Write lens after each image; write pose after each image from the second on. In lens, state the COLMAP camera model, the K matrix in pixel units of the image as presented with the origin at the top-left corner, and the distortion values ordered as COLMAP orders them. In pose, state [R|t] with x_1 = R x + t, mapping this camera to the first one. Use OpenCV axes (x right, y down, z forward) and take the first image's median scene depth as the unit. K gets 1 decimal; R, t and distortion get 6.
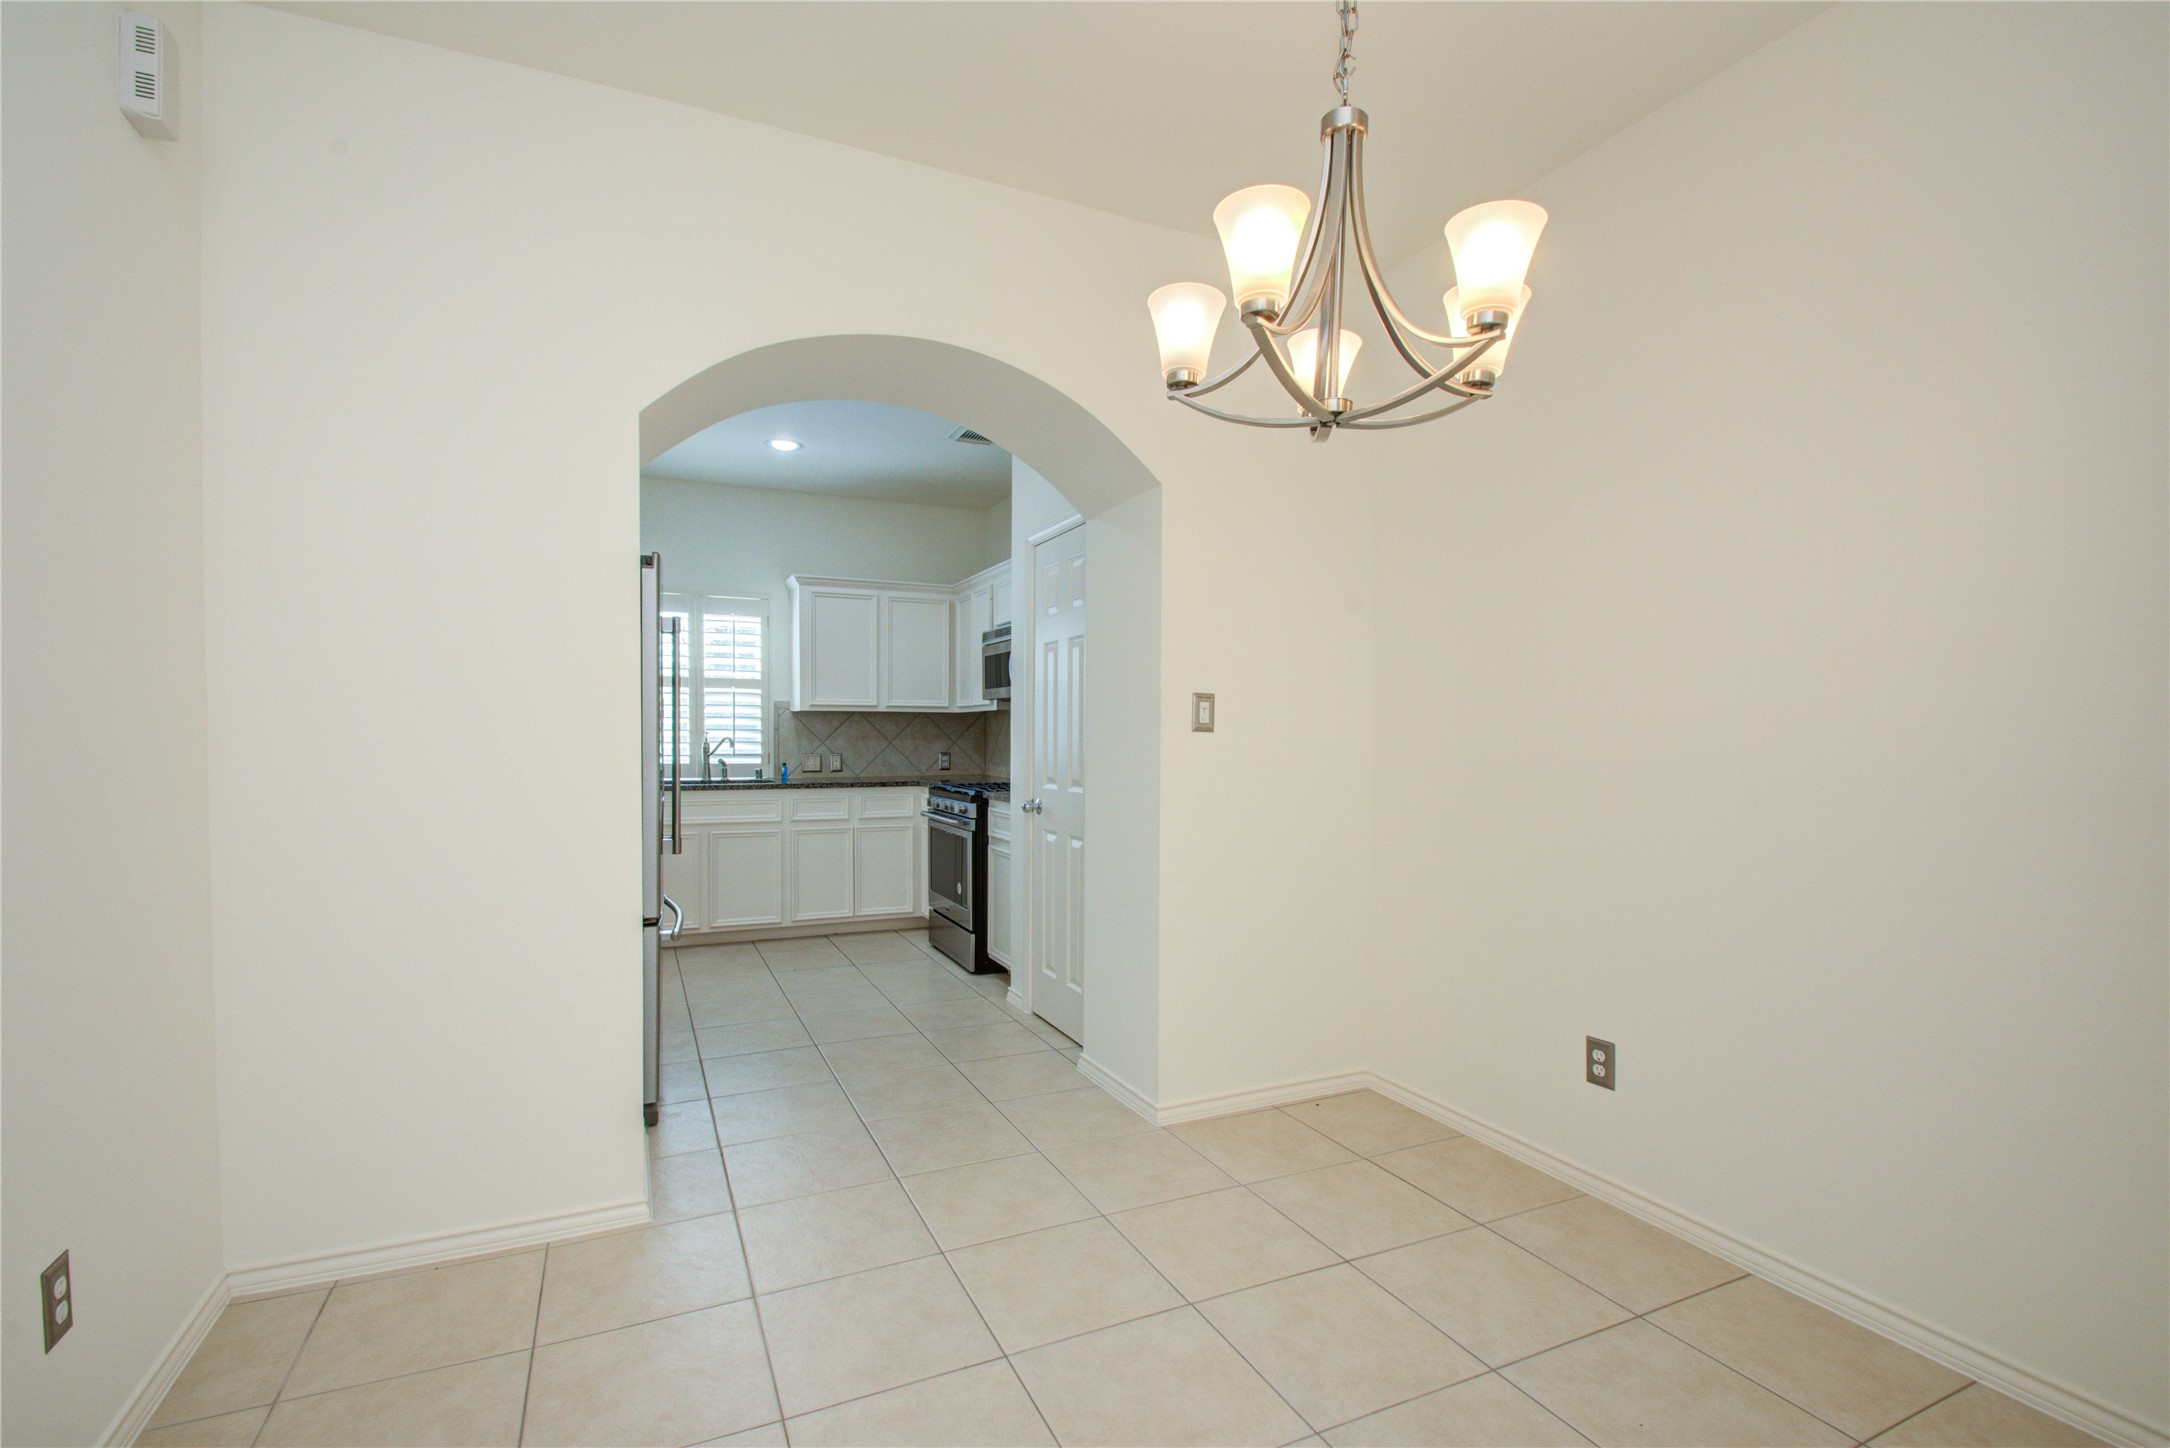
lens RADIAL K [[965.8, 0, 1129.8], [0, 965.8, 765.0], [0, 0, 1]] dist [0.001699, -0.000047]
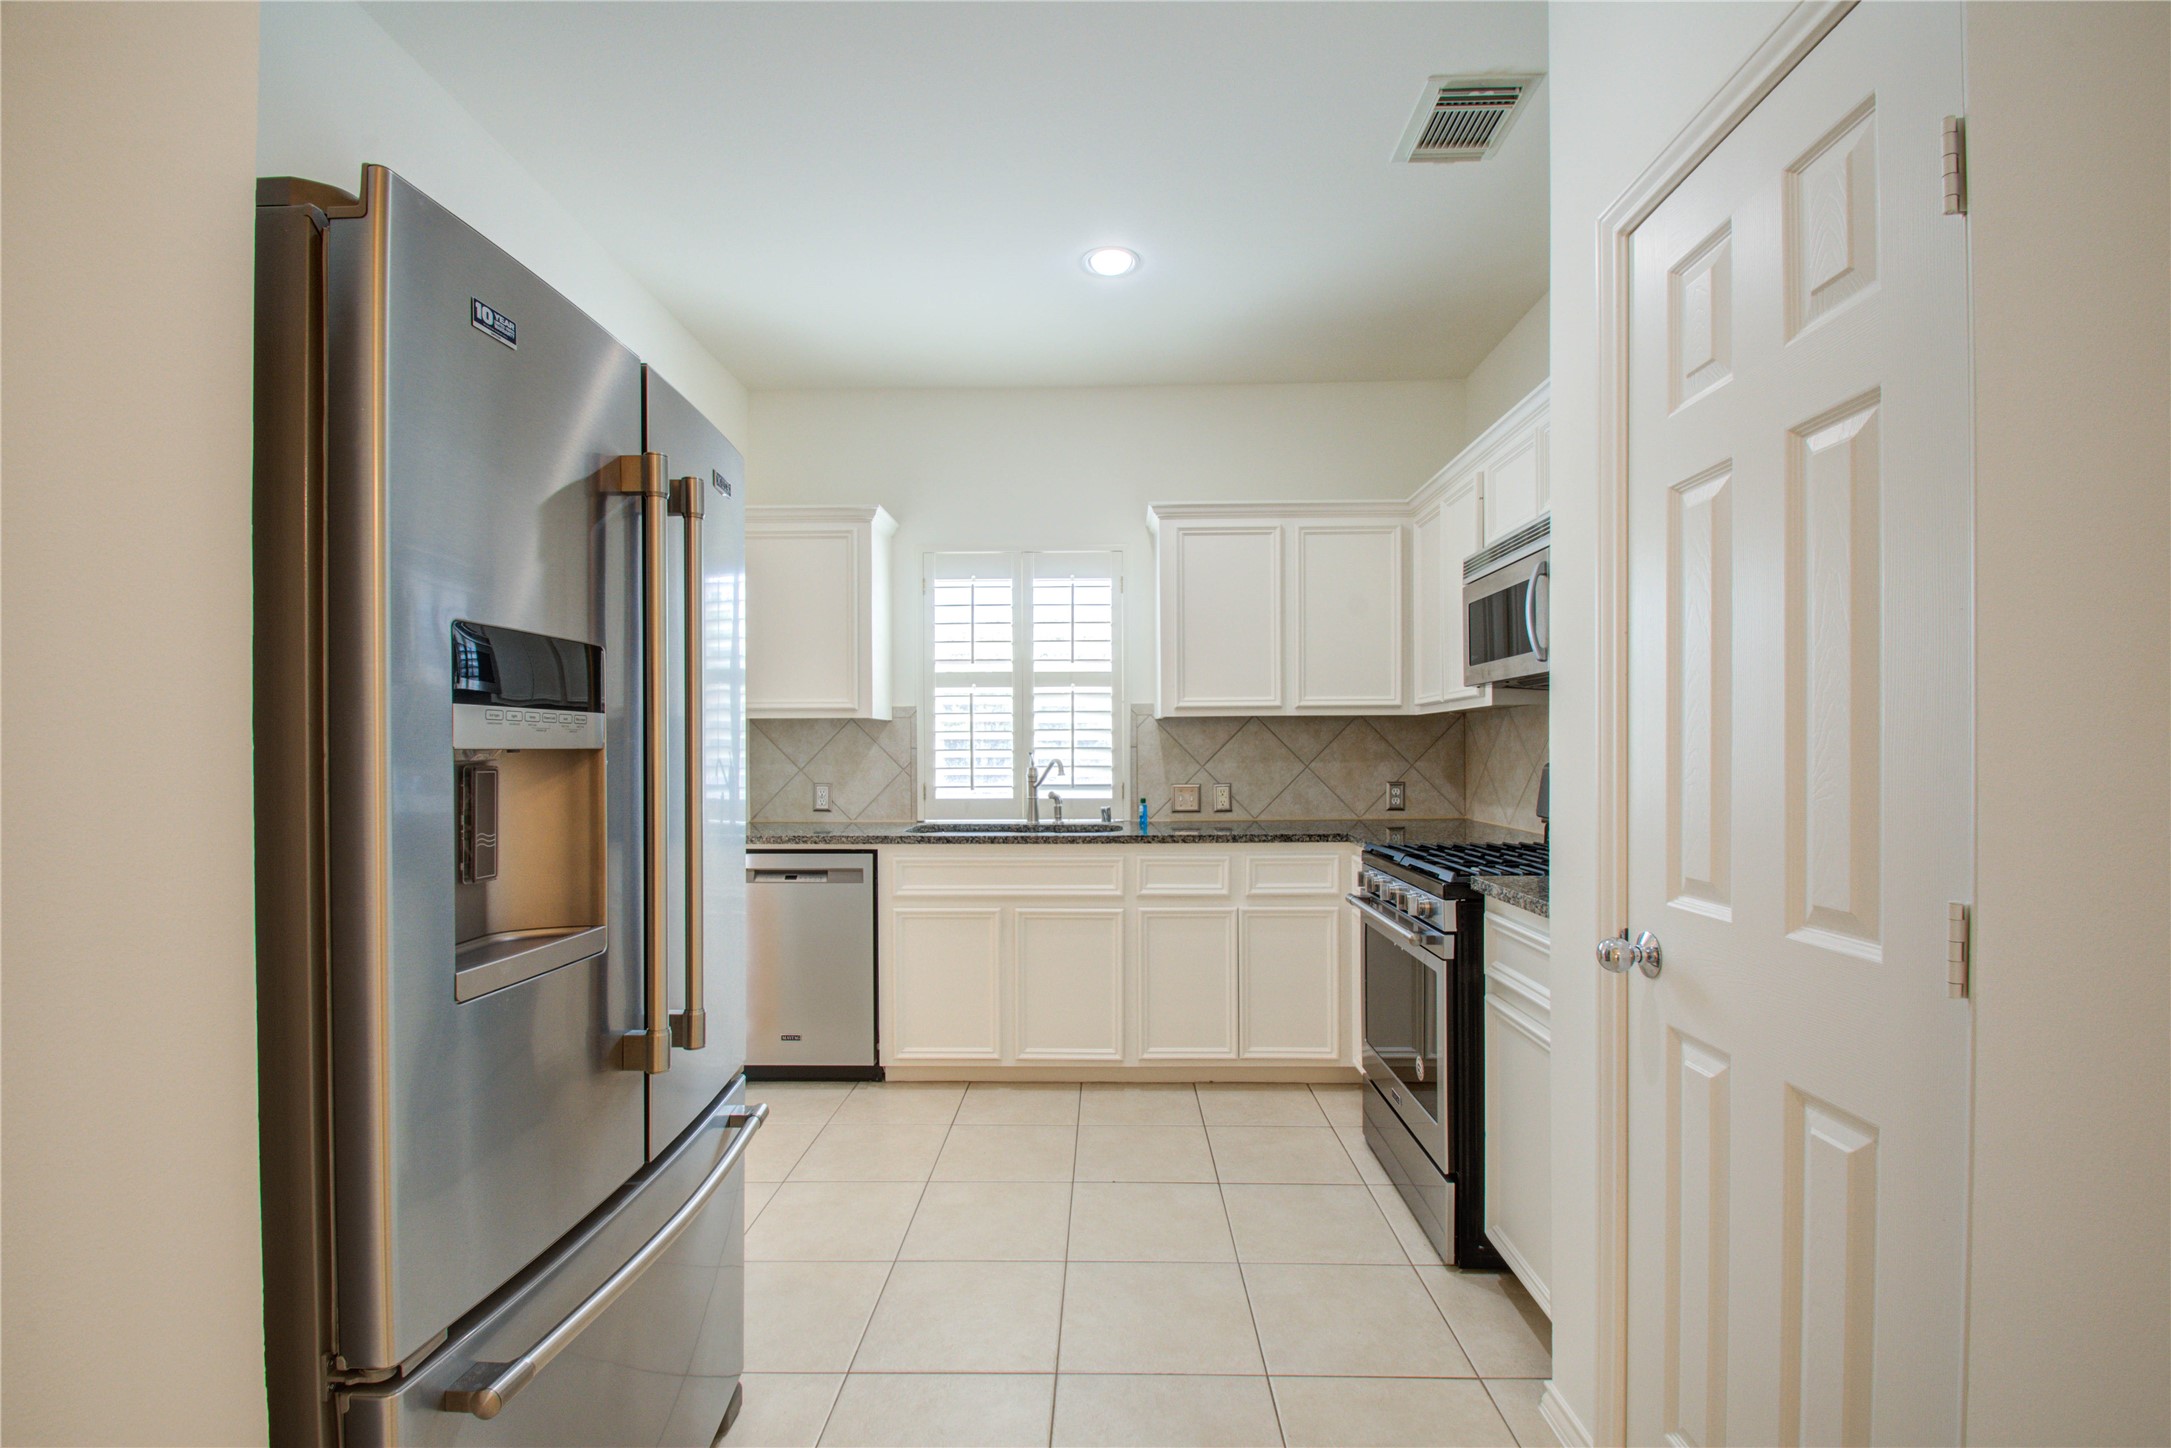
lens RADIAL K [[987.5, 0, 1103.0], [0, 987.5, 755.6], [0, 0, 1]] dist [-0.015347, -0.000026]
pose [[0.883193, -0.007400, -0.468950, -0.070374], [-0.004962, 0.999672, -0.025120, -0.014297], [0.468983, 0.024513, 0.882867, 0.407491]]
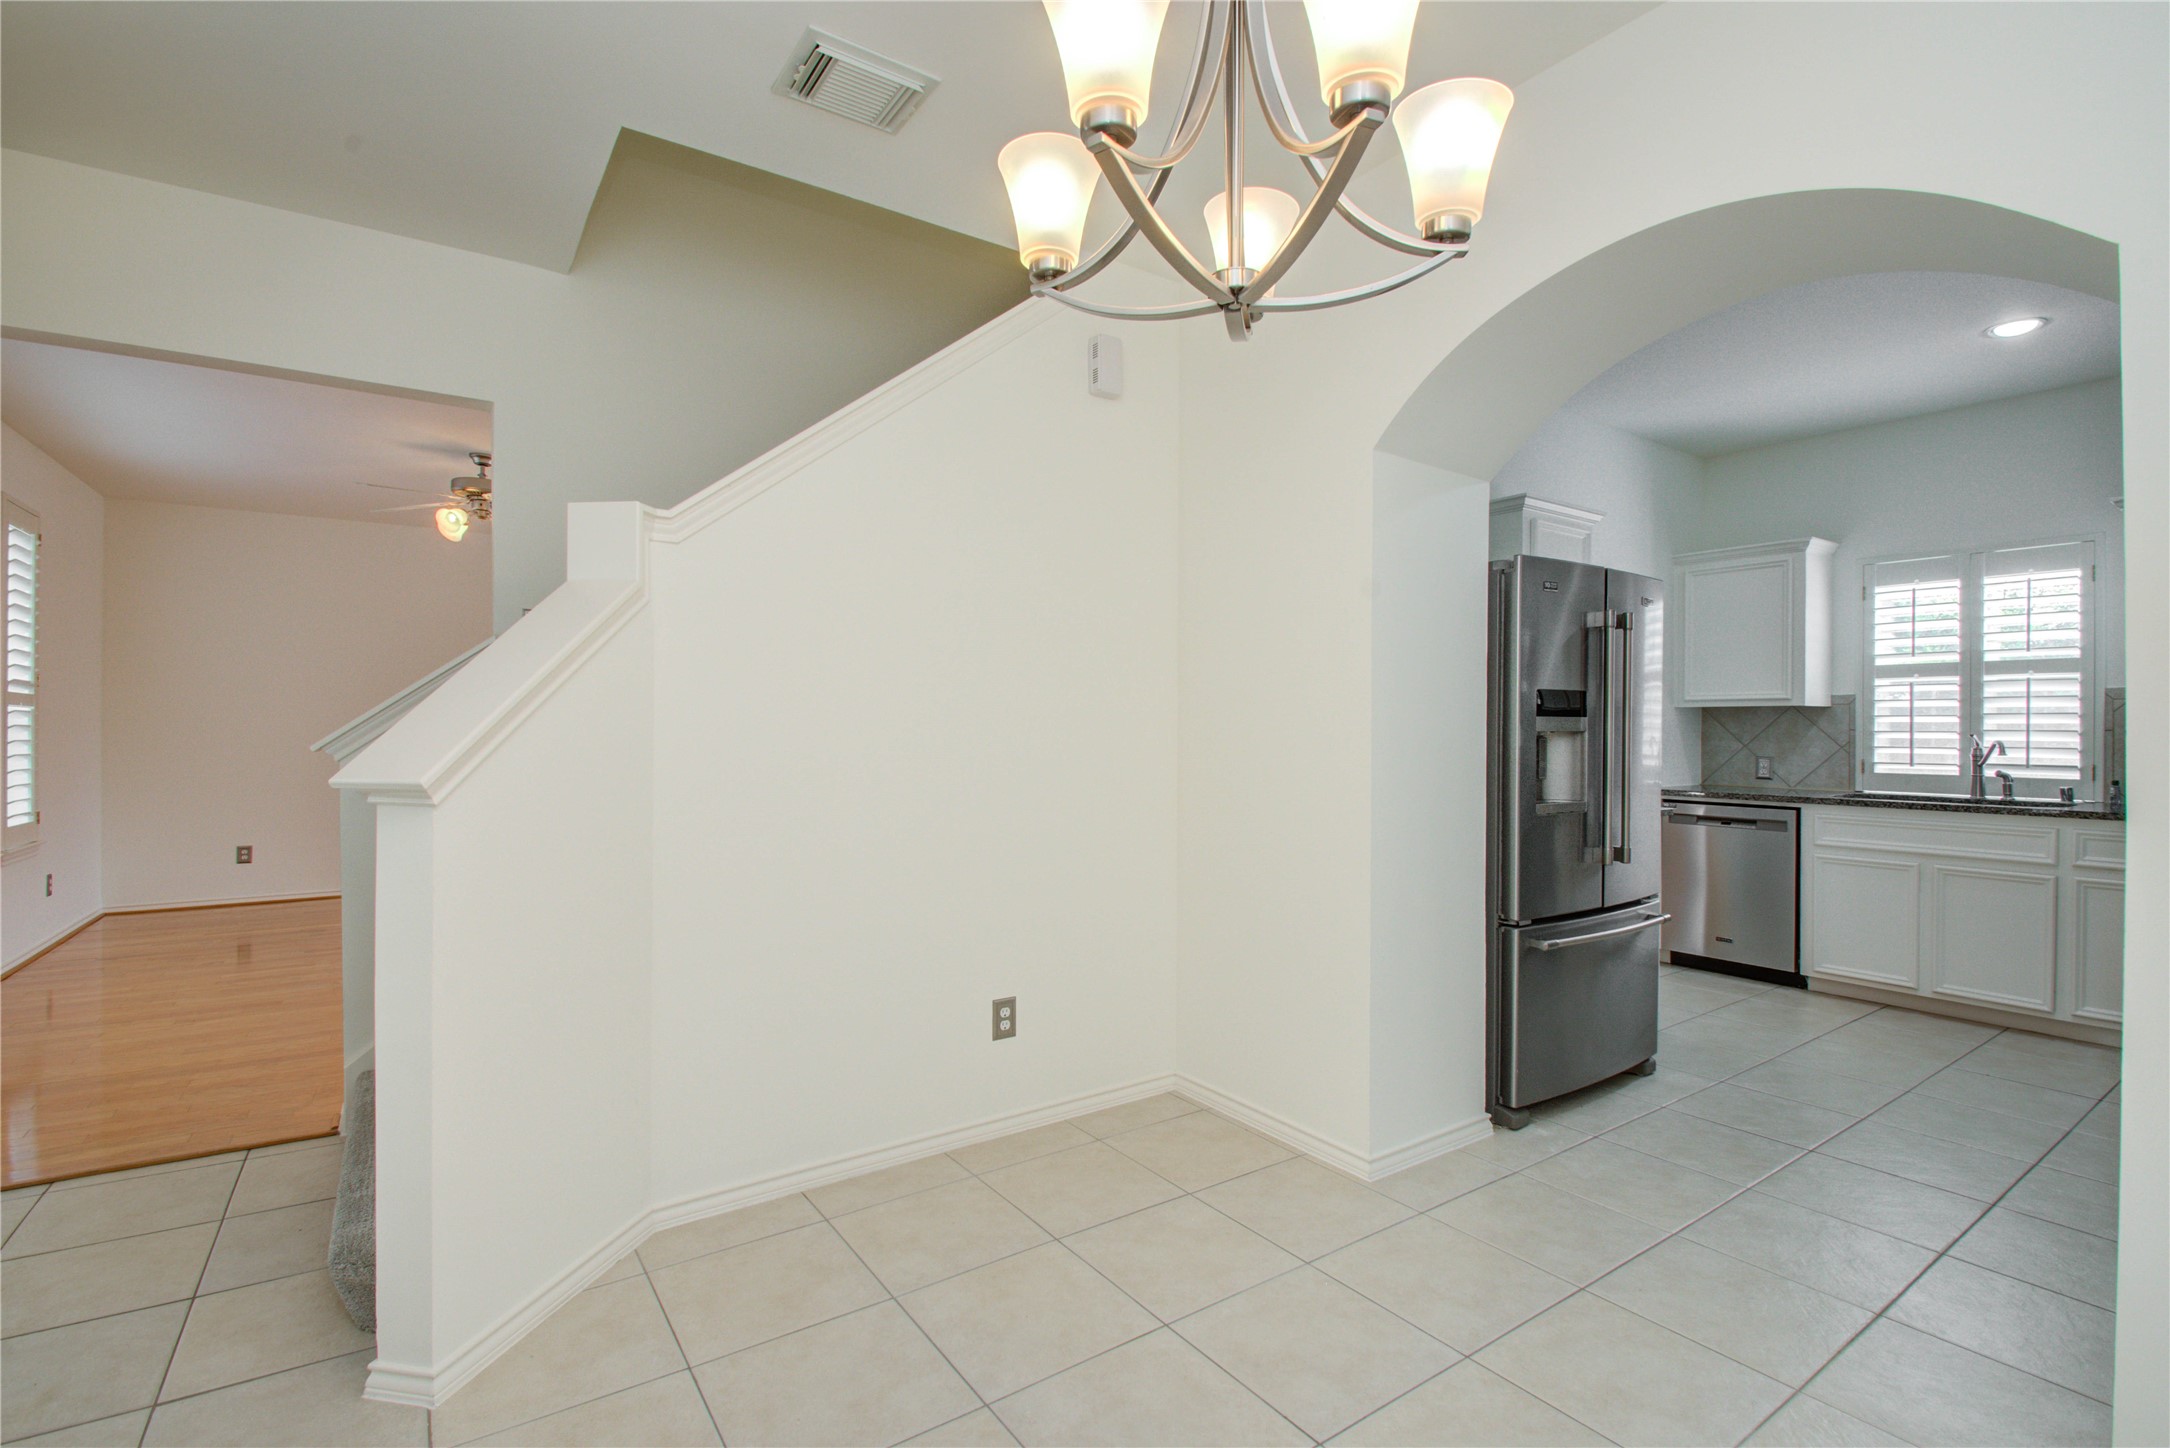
lens RADIAL K [[986.9, 0, 1067.0], [0, 986.9, 730.5], [0, 0, 1]] dist [0.001412, -0.010215]
pose [[0.120070, -0.002202, -0.992763, 0.230075], [-0.032764, 0.999444, -0.006180, -0.008992], [0.992225, 0.033269, 0.119931, 0.202293]]
